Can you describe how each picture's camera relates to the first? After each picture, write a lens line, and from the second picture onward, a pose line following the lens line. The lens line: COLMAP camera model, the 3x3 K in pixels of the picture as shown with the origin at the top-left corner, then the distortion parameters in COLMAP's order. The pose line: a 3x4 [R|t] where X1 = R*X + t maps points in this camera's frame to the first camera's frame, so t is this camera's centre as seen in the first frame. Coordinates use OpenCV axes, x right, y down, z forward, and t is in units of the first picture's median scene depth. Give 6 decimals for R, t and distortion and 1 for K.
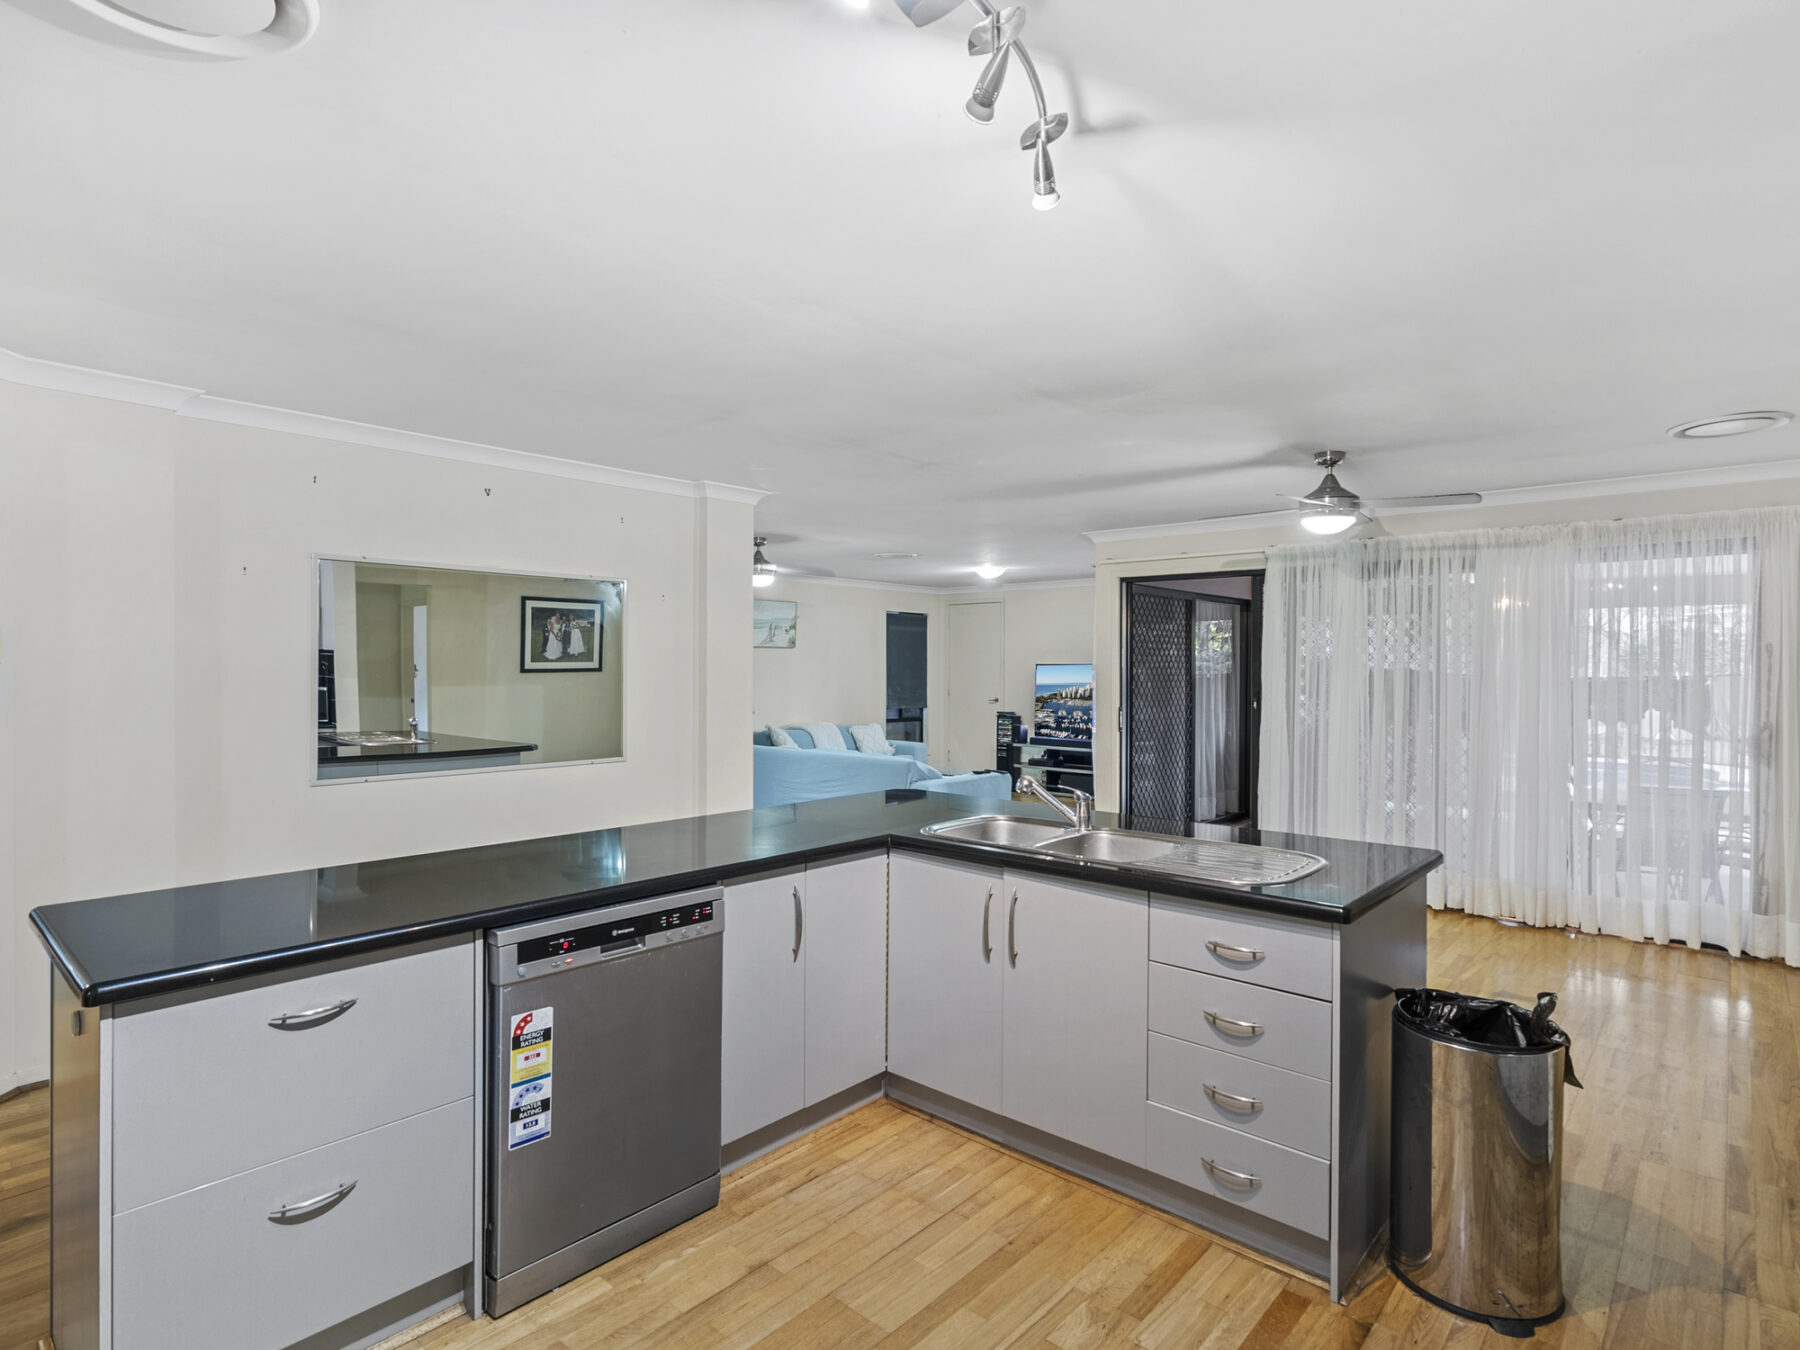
lens RADIAL K [[942.2, 0, 890.9], [0, 942.2, 677.7], [0, 0, 1]] dist [-0.006861, -0.001064]
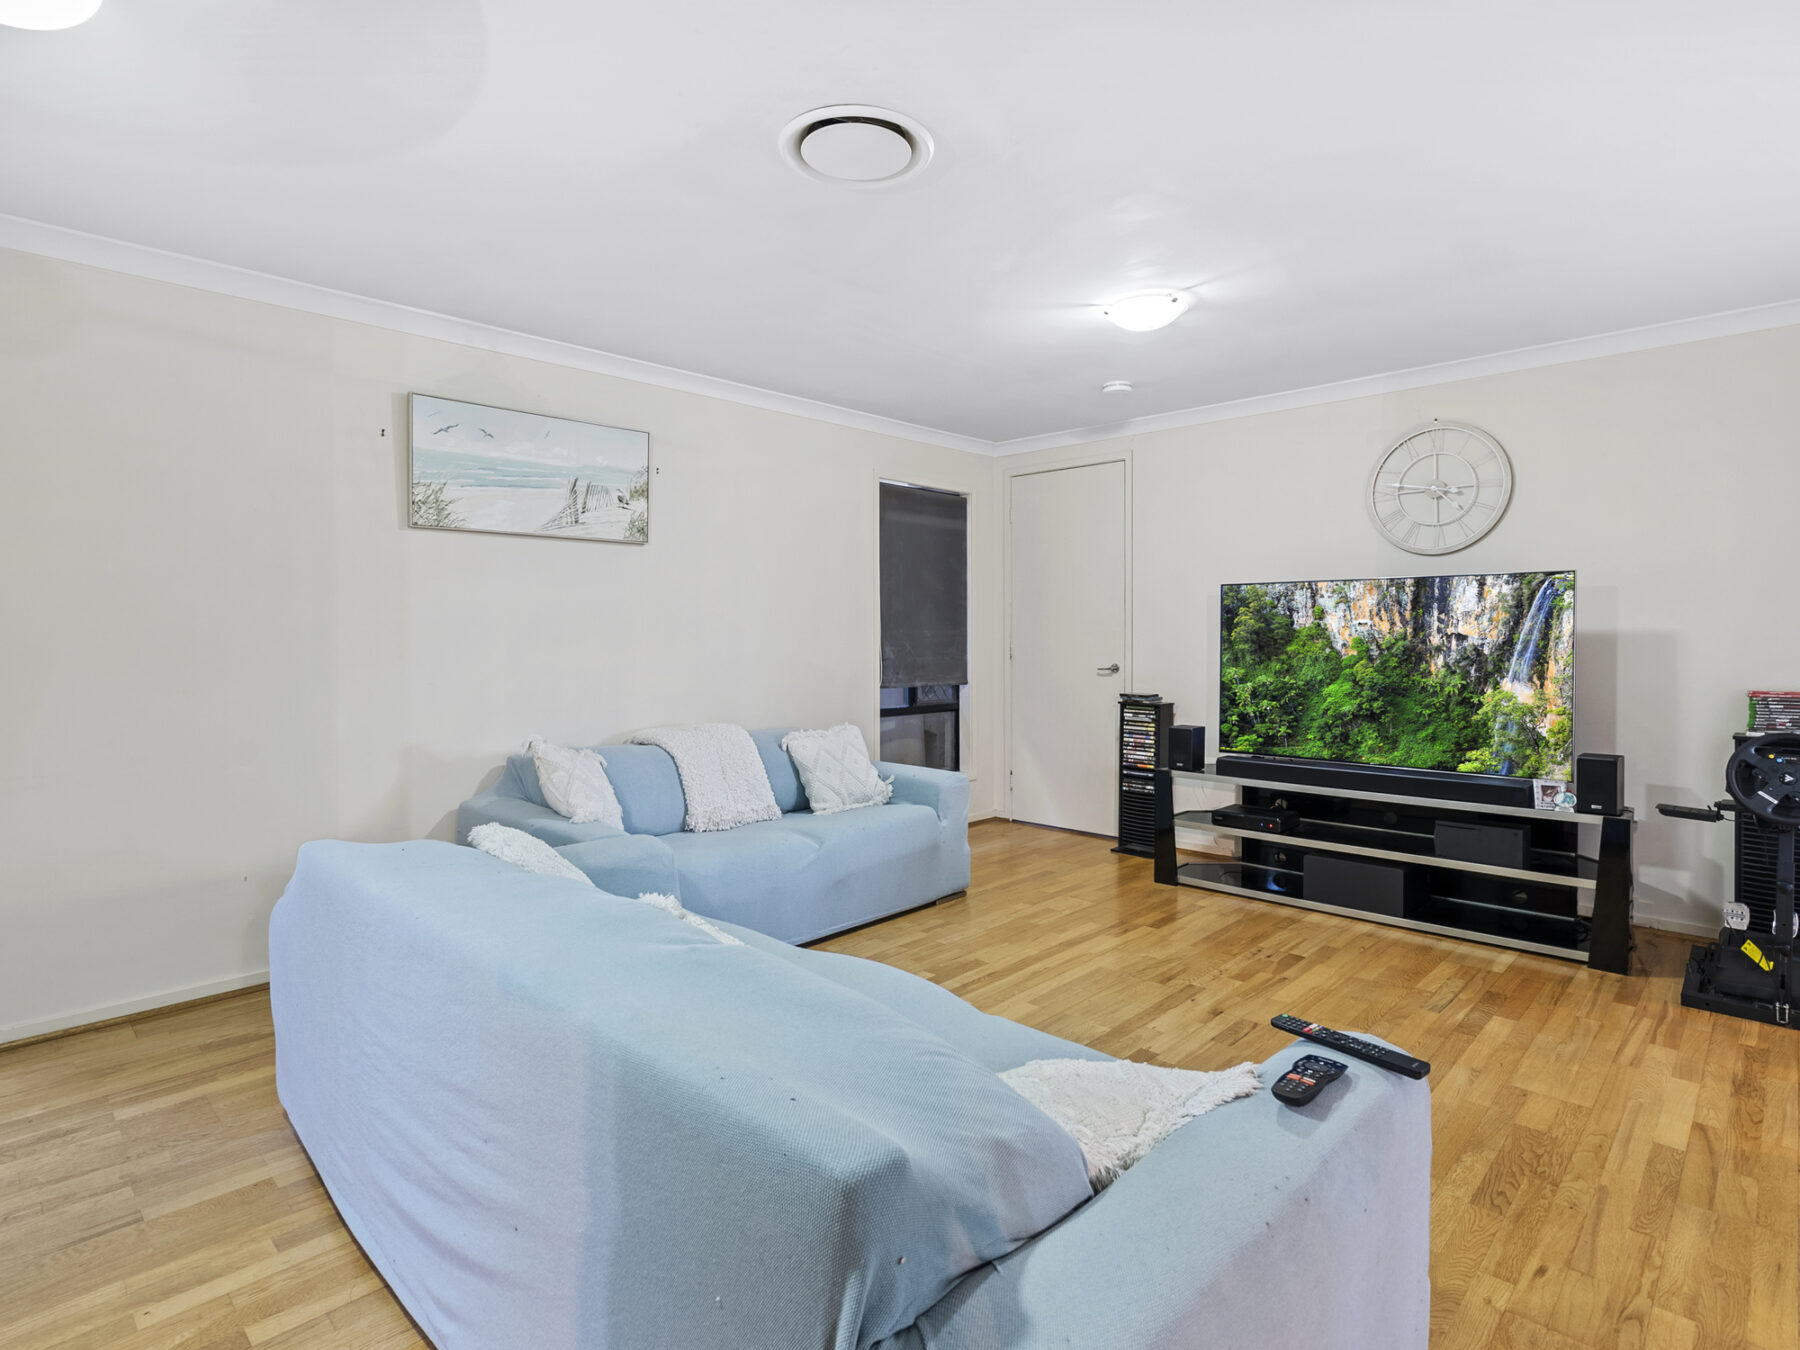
lens RADIAL K [[942.2, 0, 902.7], [0, 942.2, 660.3], [0, 0, 1]] dist [-0.006861, -0.001064]
pose [[0.999630, -0.003208, -0.027025, 0.019064], [0.003630, 0.999872, 0.015582, 0.011992], [0.026972, -0.015675, 0.999513, 0.536244]]
